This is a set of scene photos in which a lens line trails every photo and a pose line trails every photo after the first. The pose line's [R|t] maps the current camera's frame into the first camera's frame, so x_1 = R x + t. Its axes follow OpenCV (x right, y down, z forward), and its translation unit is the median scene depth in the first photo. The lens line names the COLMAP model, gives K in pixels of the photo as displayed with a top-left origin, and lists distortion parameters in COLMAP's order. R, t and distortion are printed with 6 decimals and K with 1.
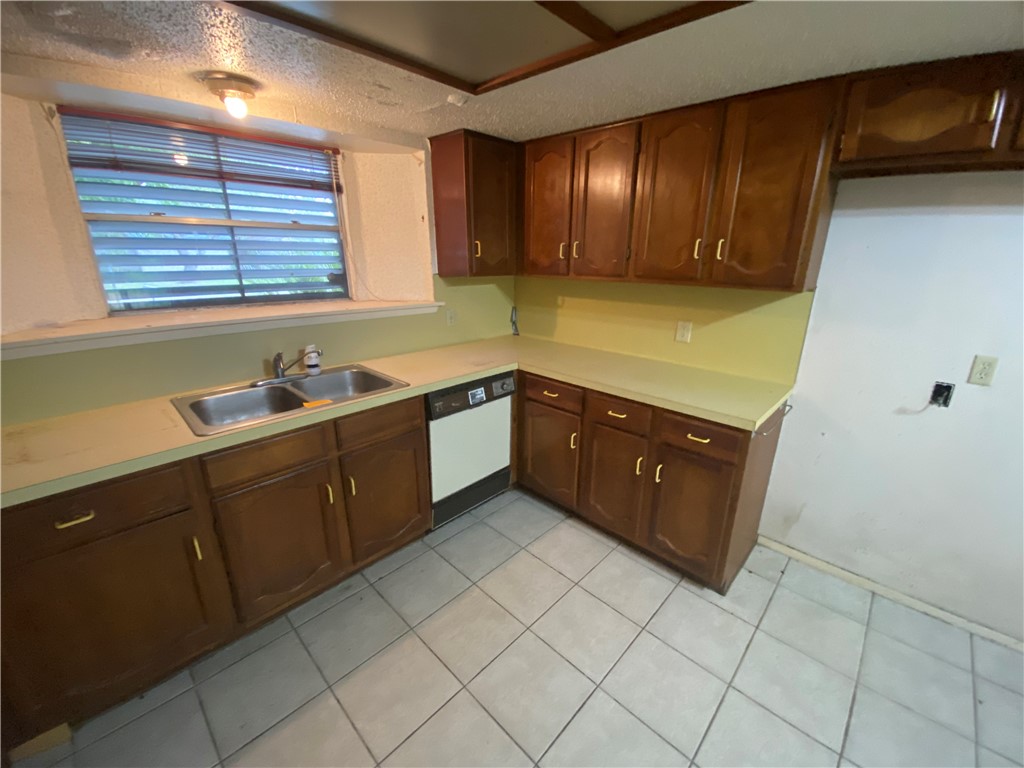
lens RADIAL K [[416.2, 0, 513.4], [0, 416.2, 380.1], [0, 0, 1]] dist [0.042111, -0.029802]
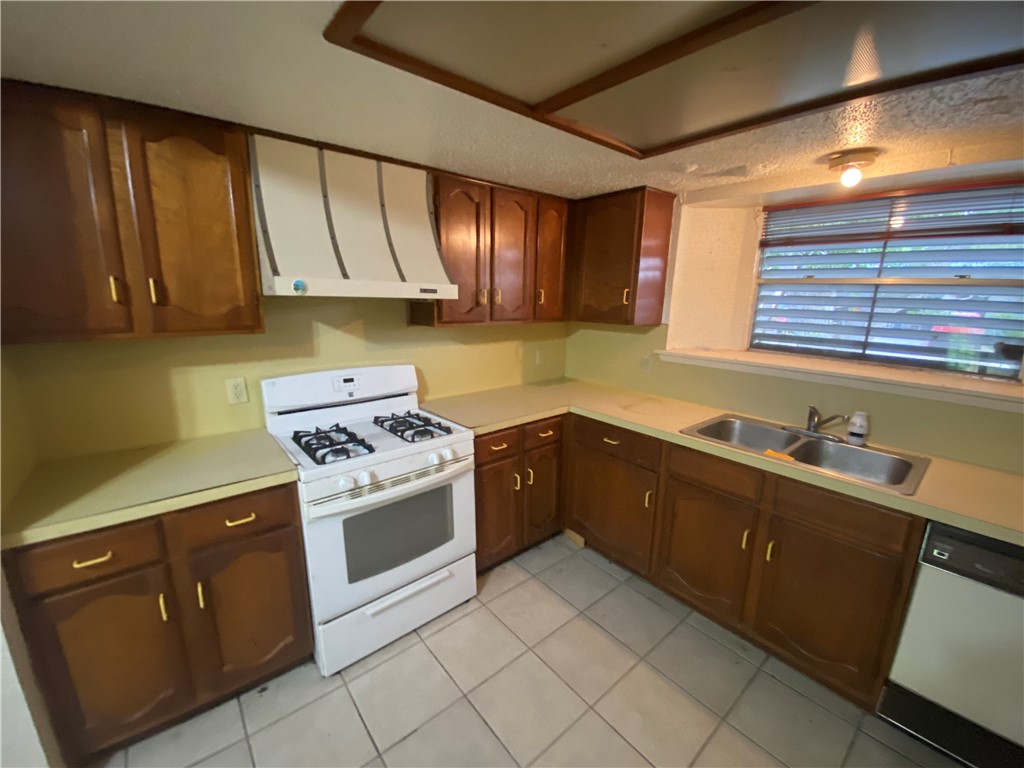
lens RADIAL K [[408.2, 0, 510.8], [0, 408.2, 382.4], [0, 0, 1]] dist [0.031943, -0.027811]
pose [[-0.110647, 0.190759, -0.975381, 0.421211], [-0.311773, 0.925206, 0.216313, -0.093713], [0.943692, 0.328032, -0.042898, 0.311604]]
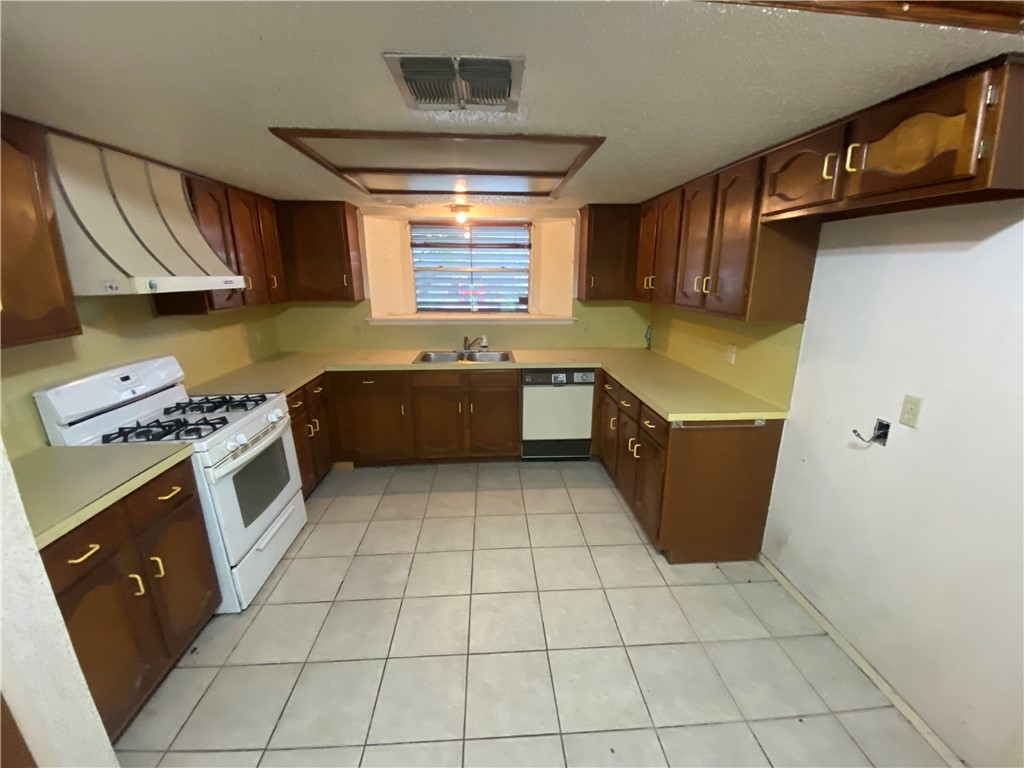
lens RADIAL K [[408.2, 0, 510.8], [0, 408.2, 382.4], [0, 0, 1]] dist [0.031943, -0.027811]
pose [[0.733347, 0.162235, -0.660213, 0.783049], [-0.192314, 0.980950, 0.027432, 0.046369], [0.652087, 0.106851, 0.750577, -0.226380]]
